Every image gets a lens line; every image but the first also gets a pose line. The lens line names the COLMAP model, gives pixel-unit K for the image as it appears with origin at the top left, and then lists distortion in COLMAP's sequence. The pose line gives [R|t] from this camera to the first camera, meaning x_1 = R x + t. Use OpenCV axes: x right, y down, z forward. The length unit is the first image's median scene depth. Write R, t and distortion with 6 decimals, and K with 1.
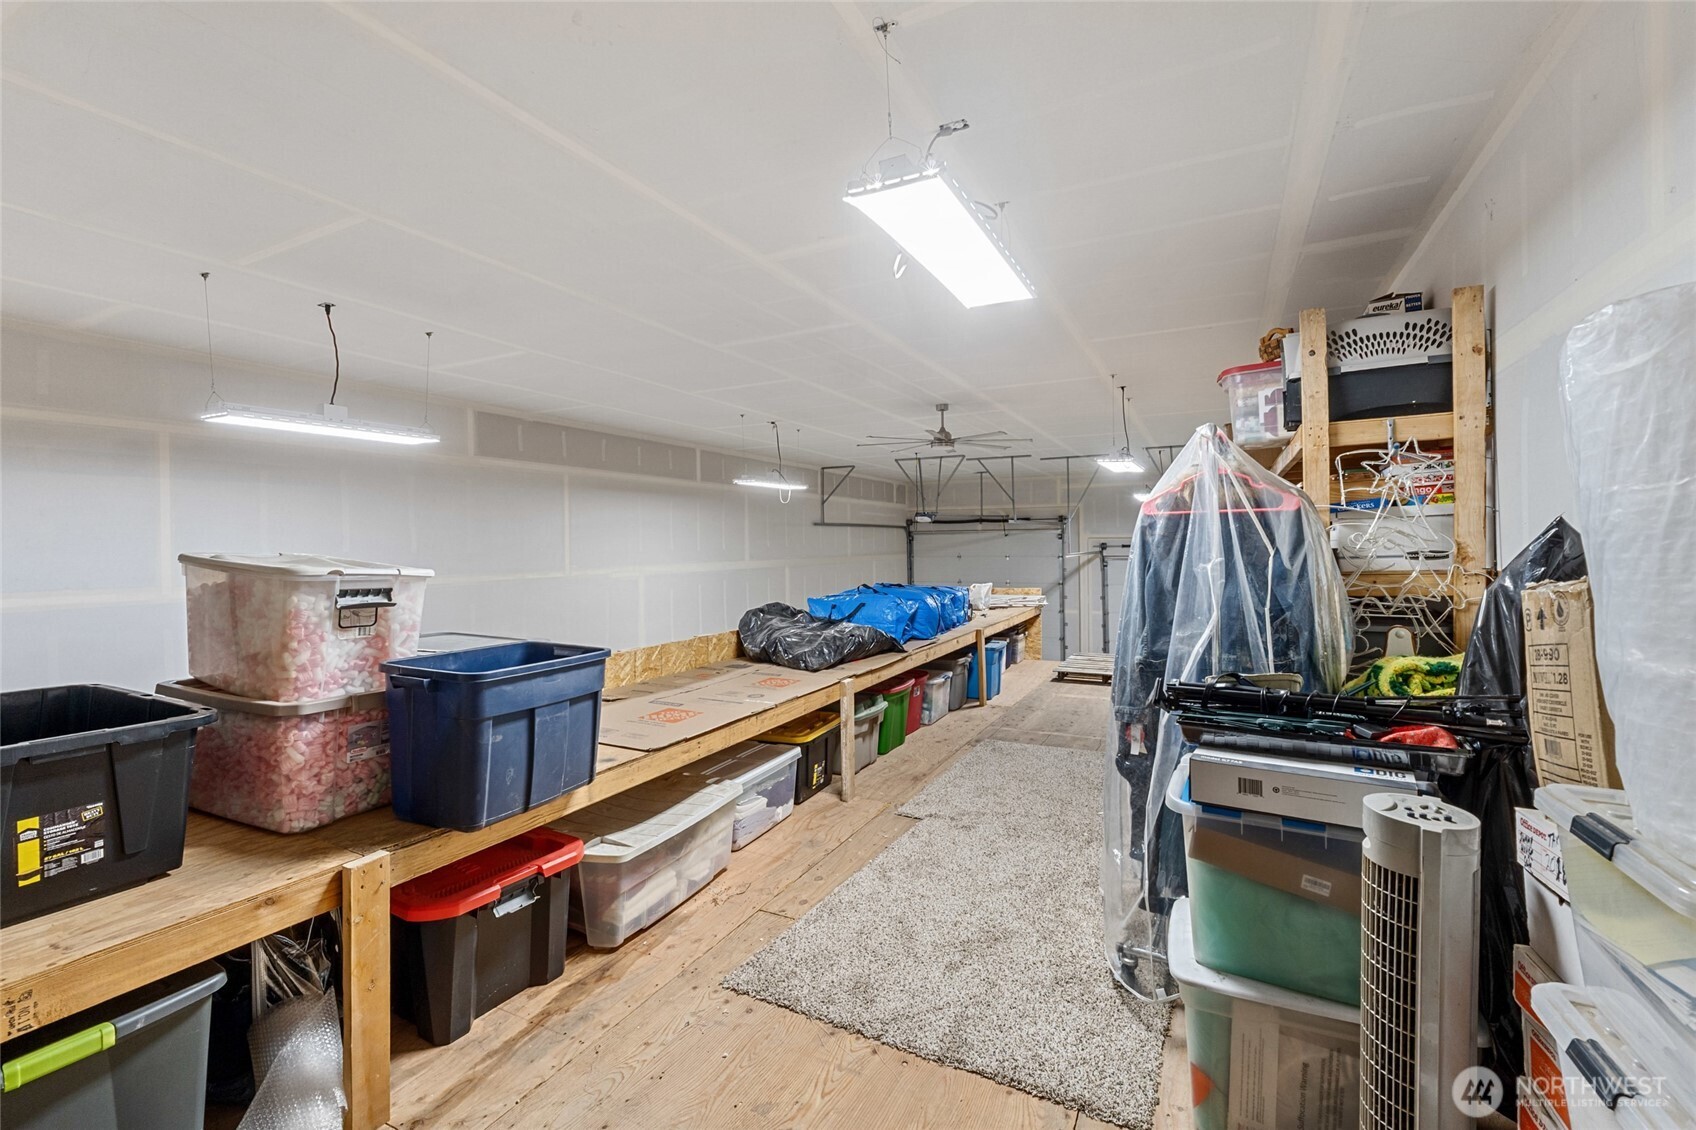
lens RADIAL K [[716.5, 0, 849.8], [0, 716.5, 558.6], [0, 0, 1]] dist [-0.004695, -0.000736]
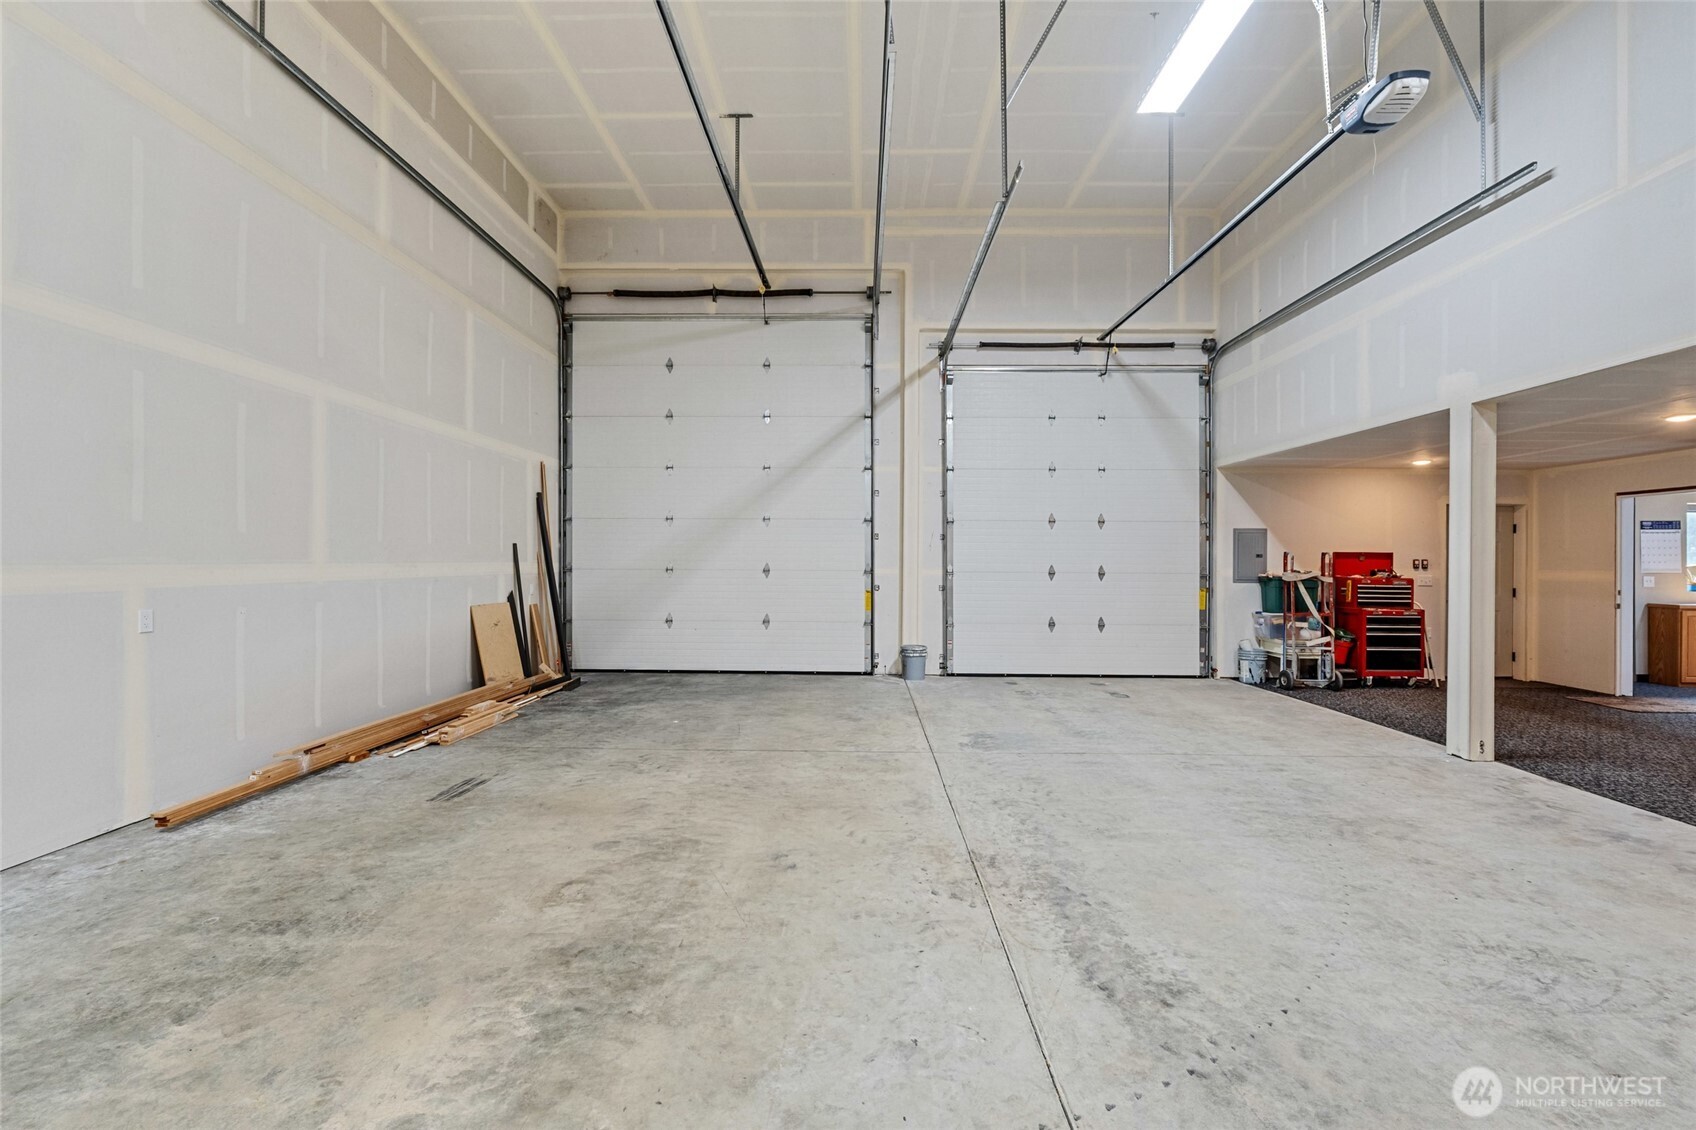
lens RADIAL K [[716.5, 0, 843.9], [0, 716.5, 563.2], [0, 0, 1]] dist [-0.004695, -0.000736]
pose [[0.896931, 0.006676, 0.442121, 0.044785], [-0.006309, 0.999977, -0.002301, 0.145762], [-0.442126, -0.000726, 0.896952, 0.533974]]
